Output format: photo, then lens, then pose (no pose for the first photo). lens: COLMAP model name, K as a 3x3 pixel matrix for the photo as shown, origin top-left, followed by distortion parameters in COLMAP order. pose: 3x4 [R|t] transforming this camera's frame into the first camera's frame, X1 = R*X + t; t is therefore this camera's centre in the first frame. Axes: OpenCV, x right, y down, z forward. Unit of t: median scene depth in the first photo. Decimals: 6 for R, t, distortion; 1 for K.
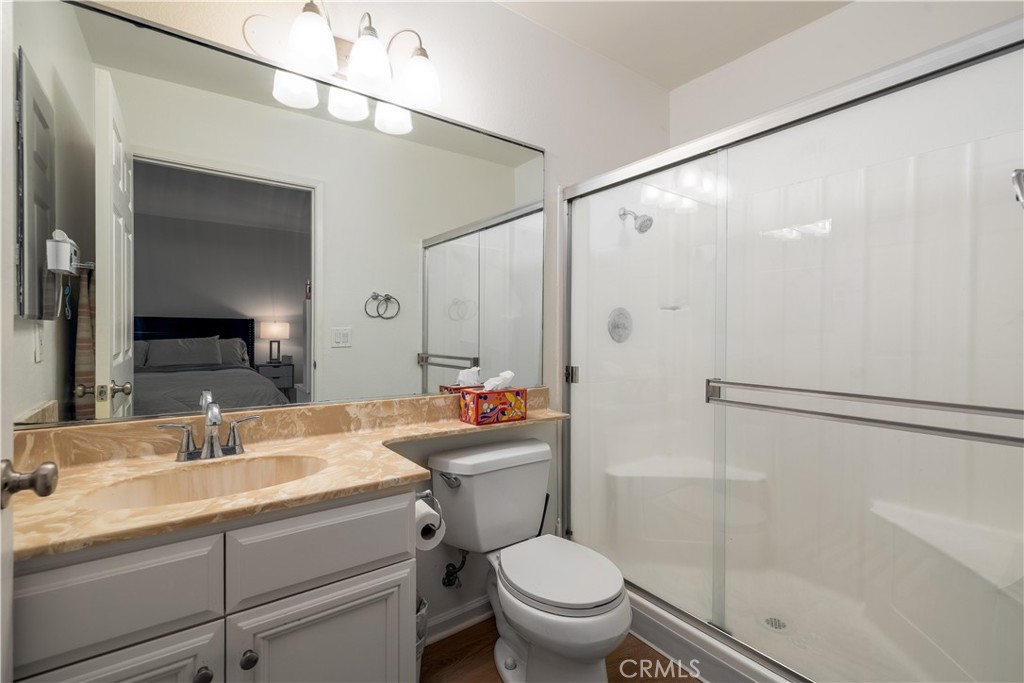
lens RADIAL K [[470.5, 0, 512.0], [0, 470.5, 341.5], [0, 0, 1]] dist [-0.000550, 0.000031]
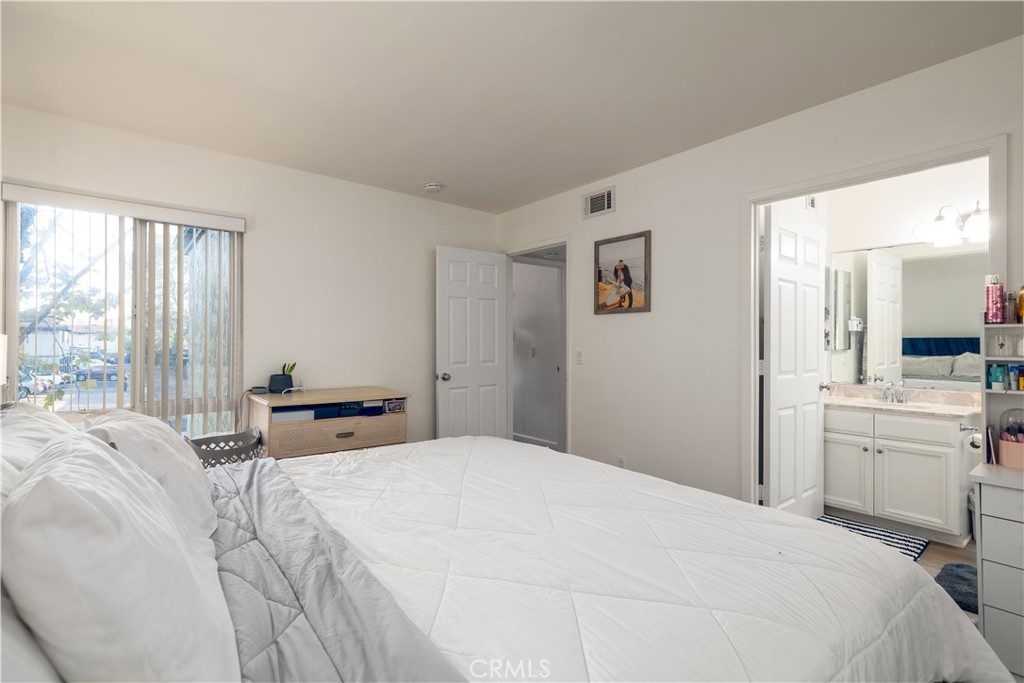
lens RADIAL K [[443.0, 0, 512.4], [0, 443.0, 338.0], [0, 0, 1]] dist [0.000156, 0.000223]
pose [[0.061602, -0.014072, -0.998002, 1.448850], [-0.018342, 0.999716, -0.015229, -0.037030], [0.997932, 0.019243, 0.061327, -1.098306]]
